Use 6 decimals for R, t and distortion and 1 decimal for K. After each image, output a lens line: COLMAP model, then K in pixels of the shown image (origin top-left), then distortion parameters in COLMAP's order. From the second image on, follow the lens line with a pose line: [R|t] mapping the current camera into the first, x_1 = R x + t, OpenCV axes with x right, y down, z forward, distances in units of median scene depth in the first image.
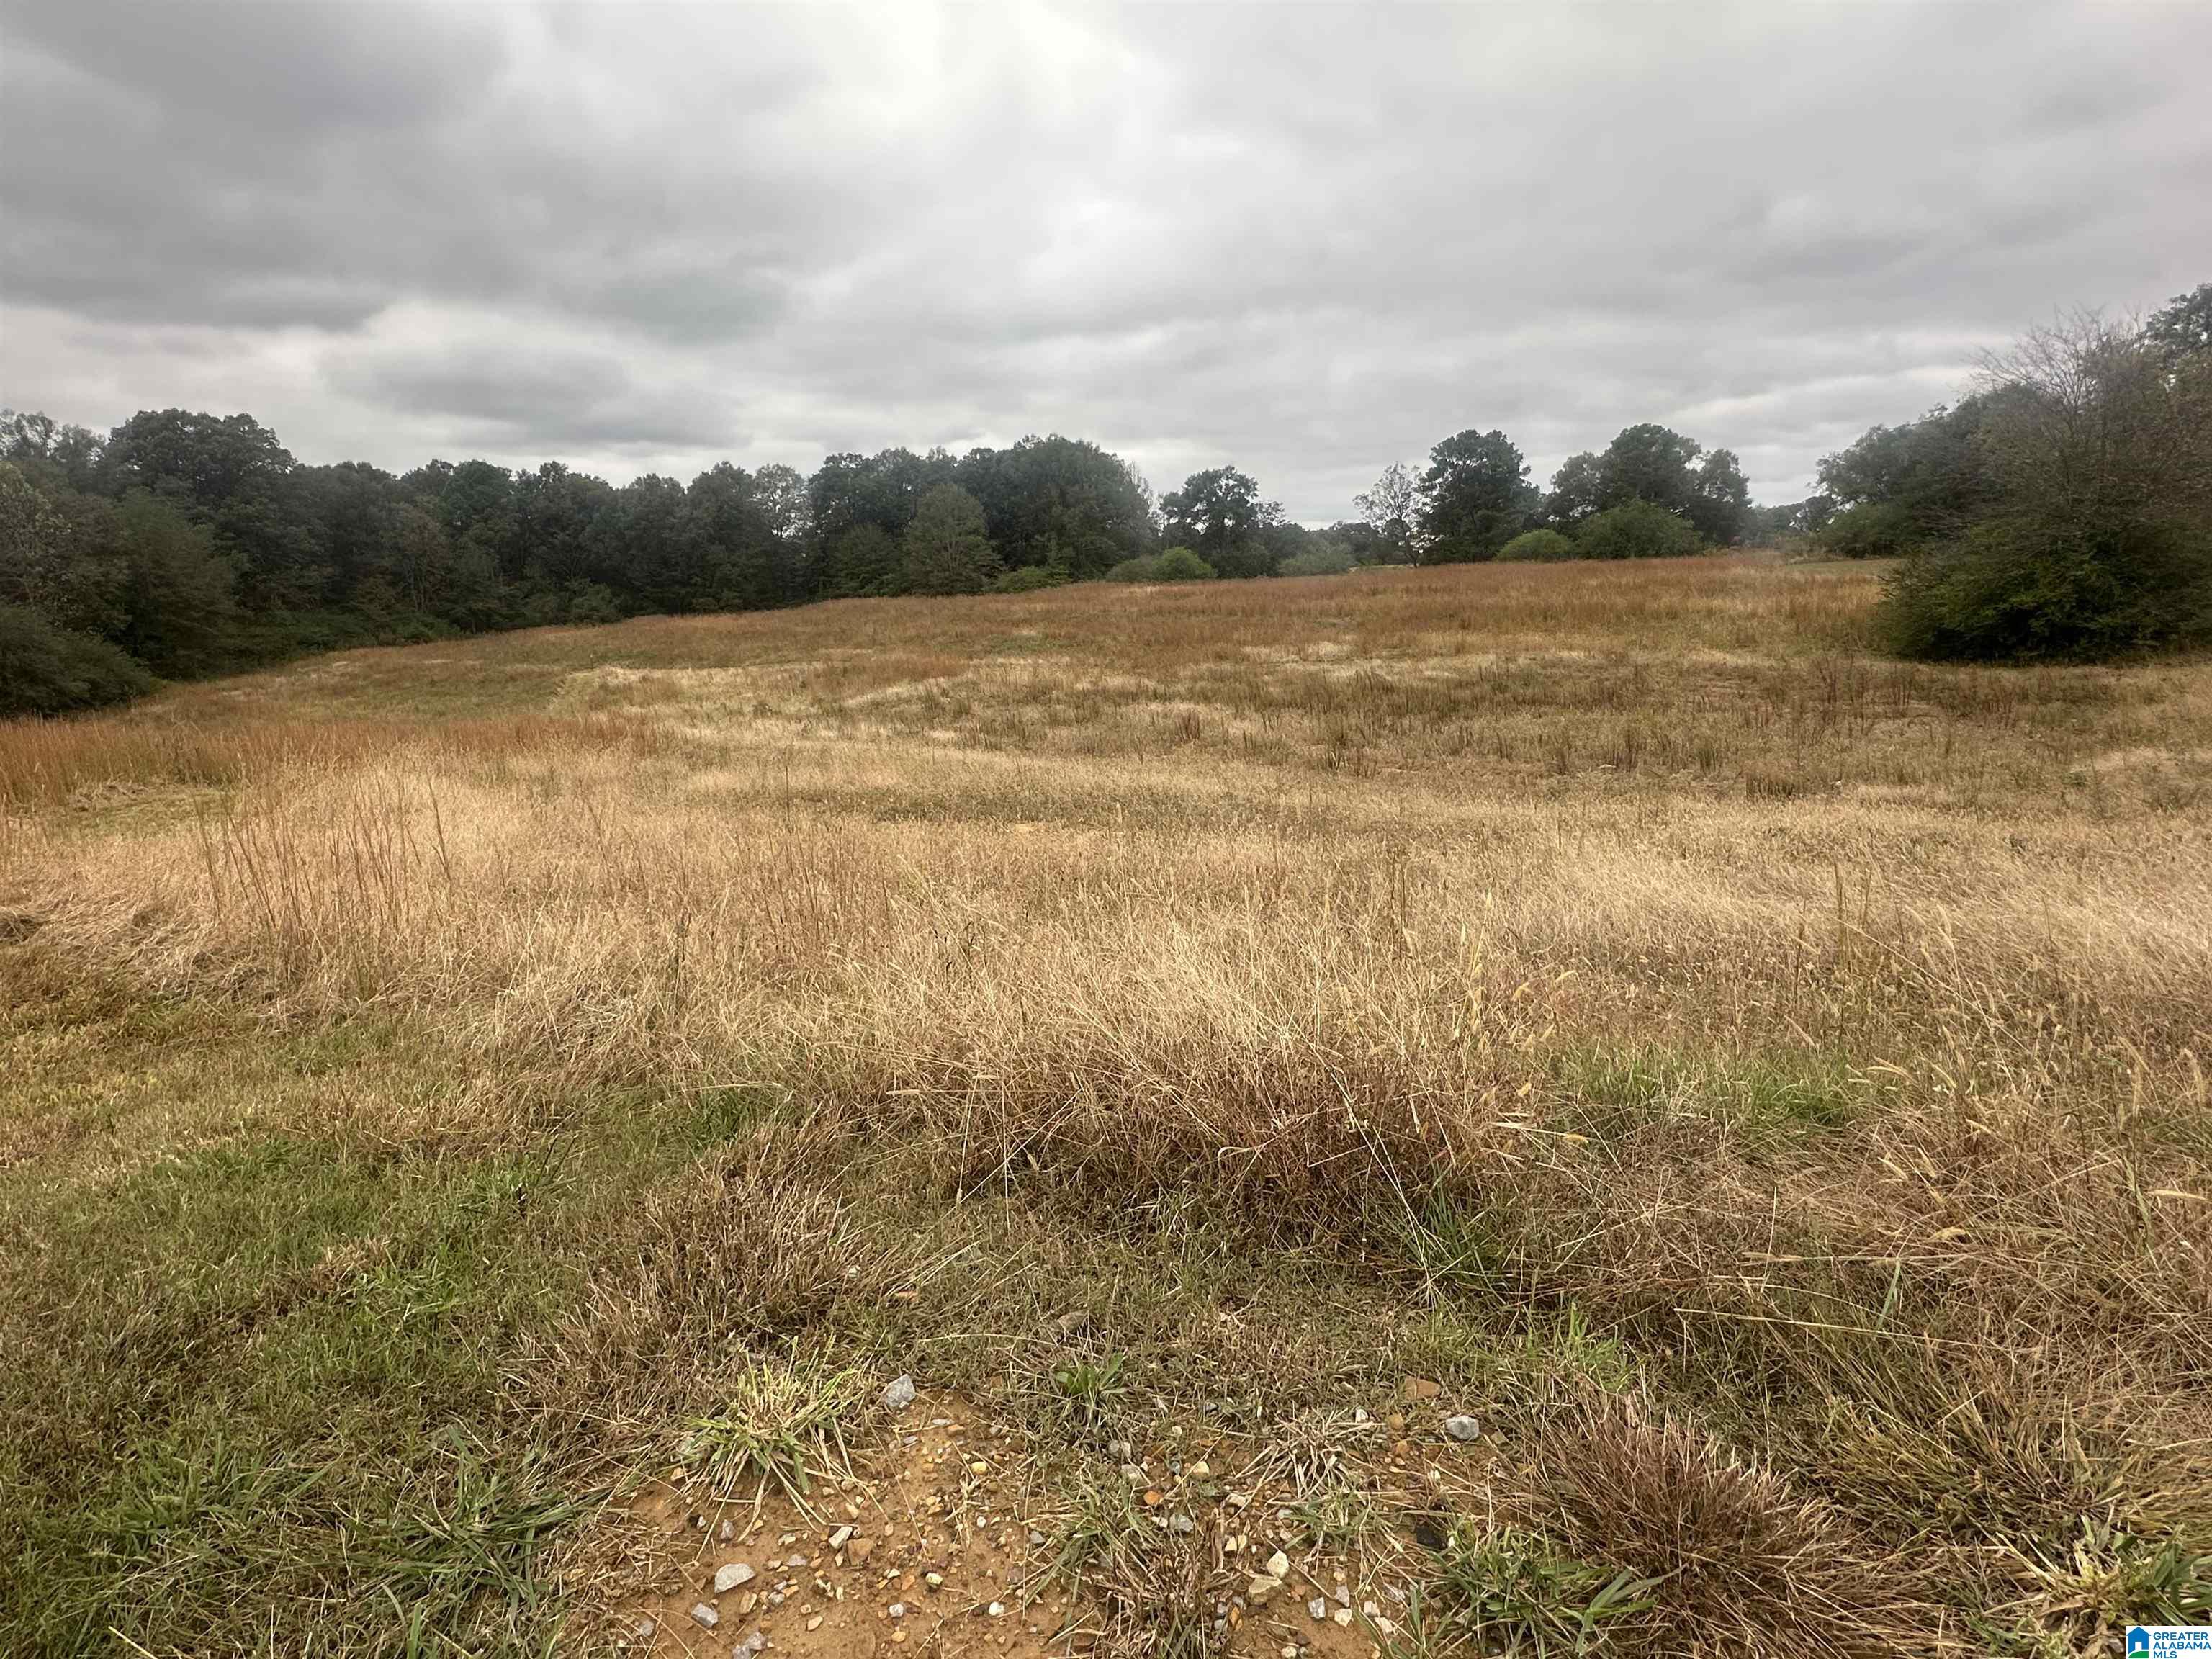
lens RADIAL K [[1099.8, 0, 1097.7], [0, 1099.8, 823.1], [0, 0, 1]] dist [-0.004093, 0.001149]
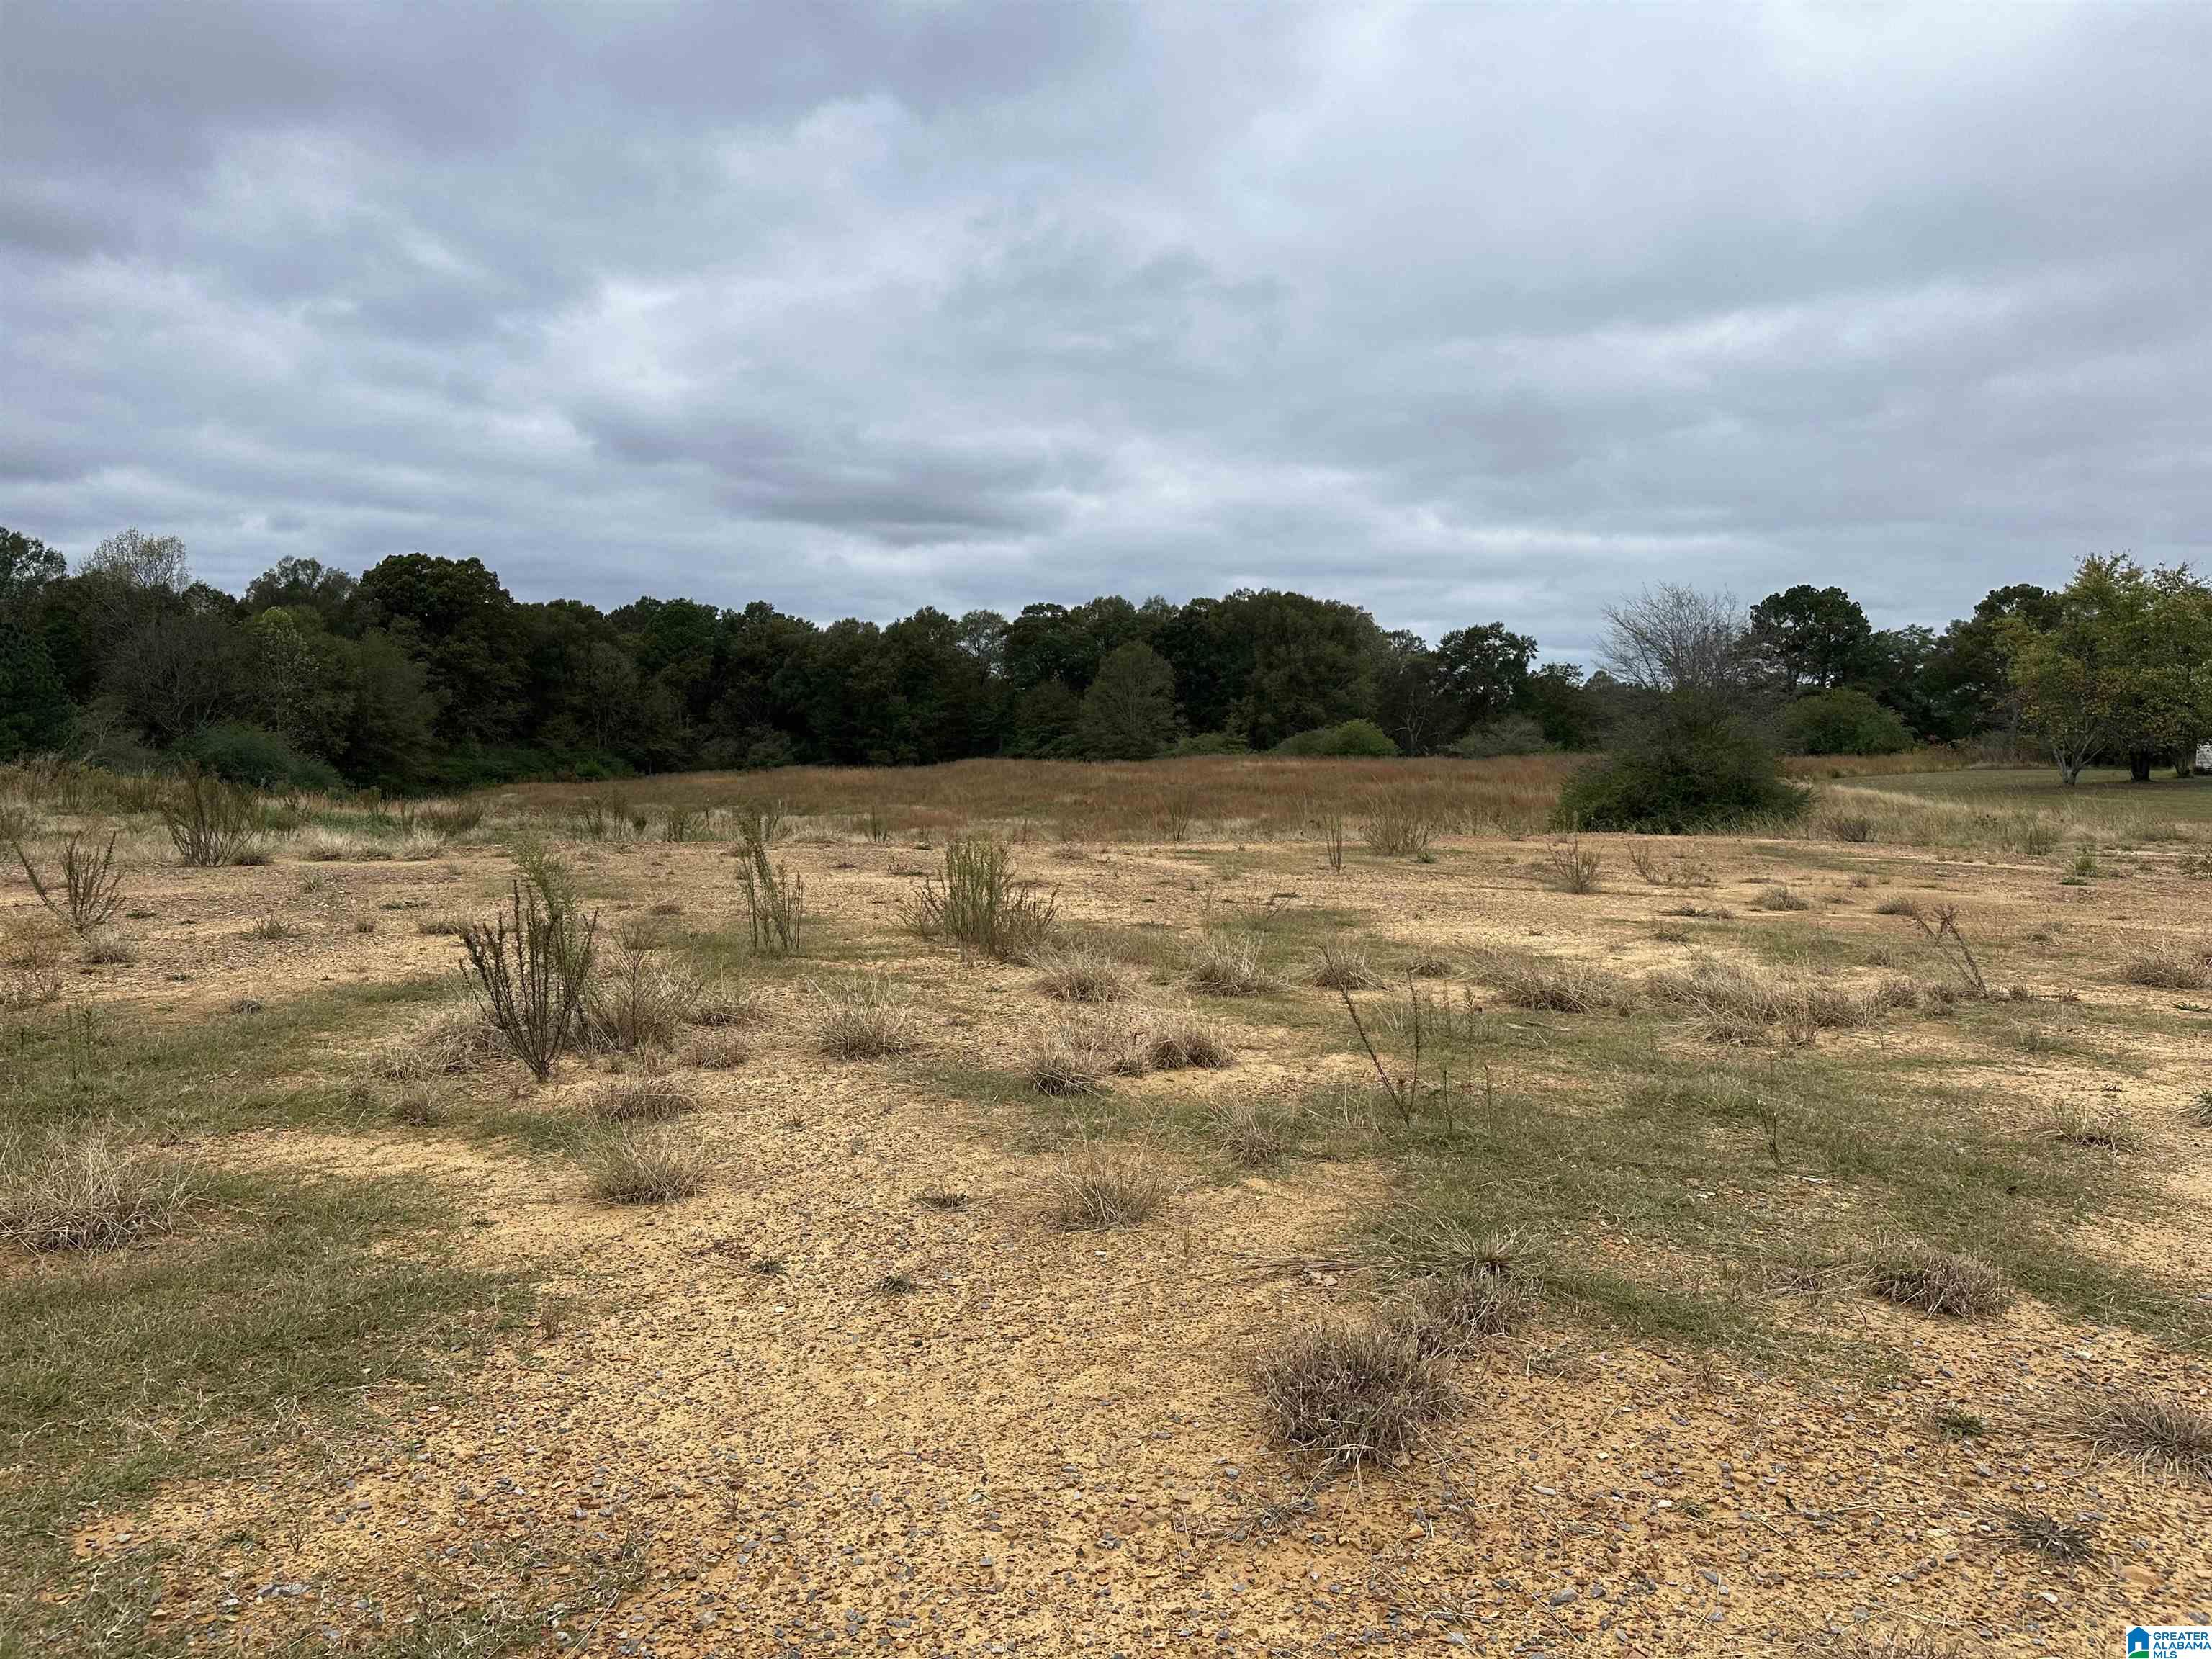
lens RADIAL K [[1571.0, 0, 1107.1], [0, 1571.0, 804.9], [0, 0, 1]] dist [0.164697, -0.260861]
pose [[0.962661, 0.054830, -0.265100, 0.275913], [-0.099967, 0.982059, -0.159896, 0.053694], [0.251576, 0.180426, 0.950871, -0.323971]]
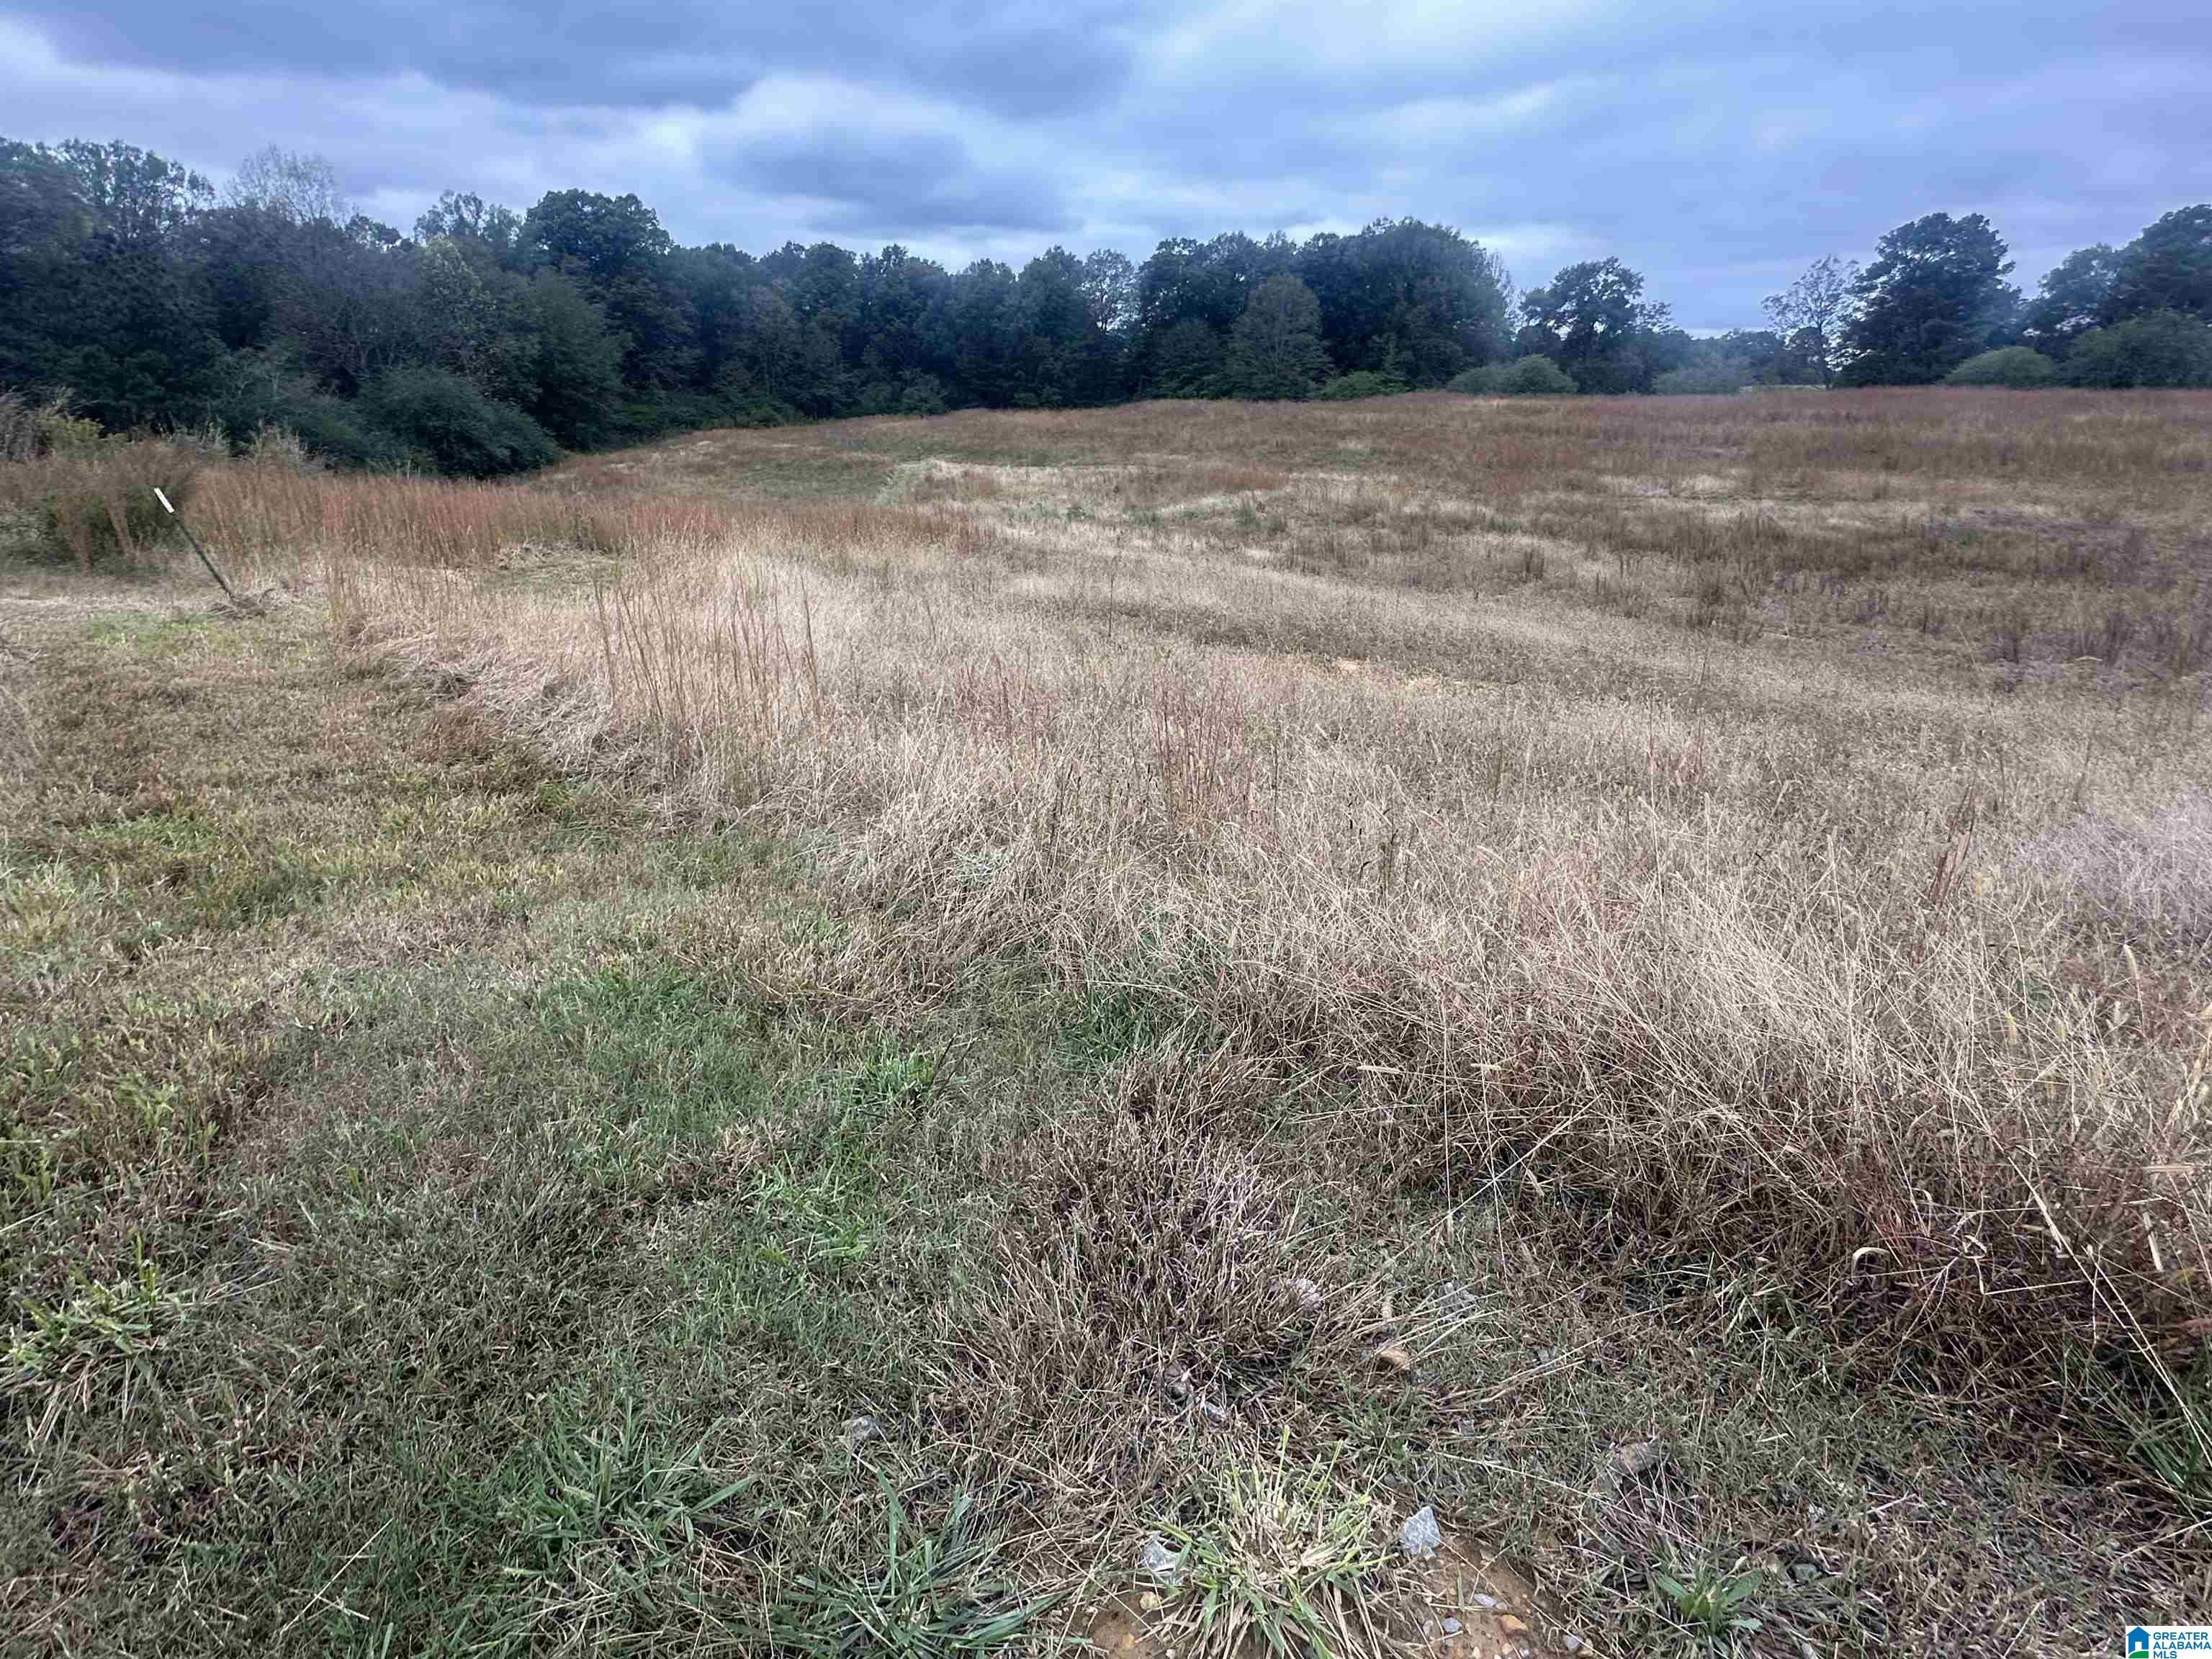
lens RADIAL K [[1100.4, 0, 1099.7], [0, 1100.4, 829.1], [0, 0, 1]] dist [-0.004190, 0.001236]
pose [[0.962183, 0.134269, -0.237013, -0.005061], [-0.092804, 0.979608, 0.178200, -0.001061], [0.256106, -0.149465, 0.955023, 0.005676]]
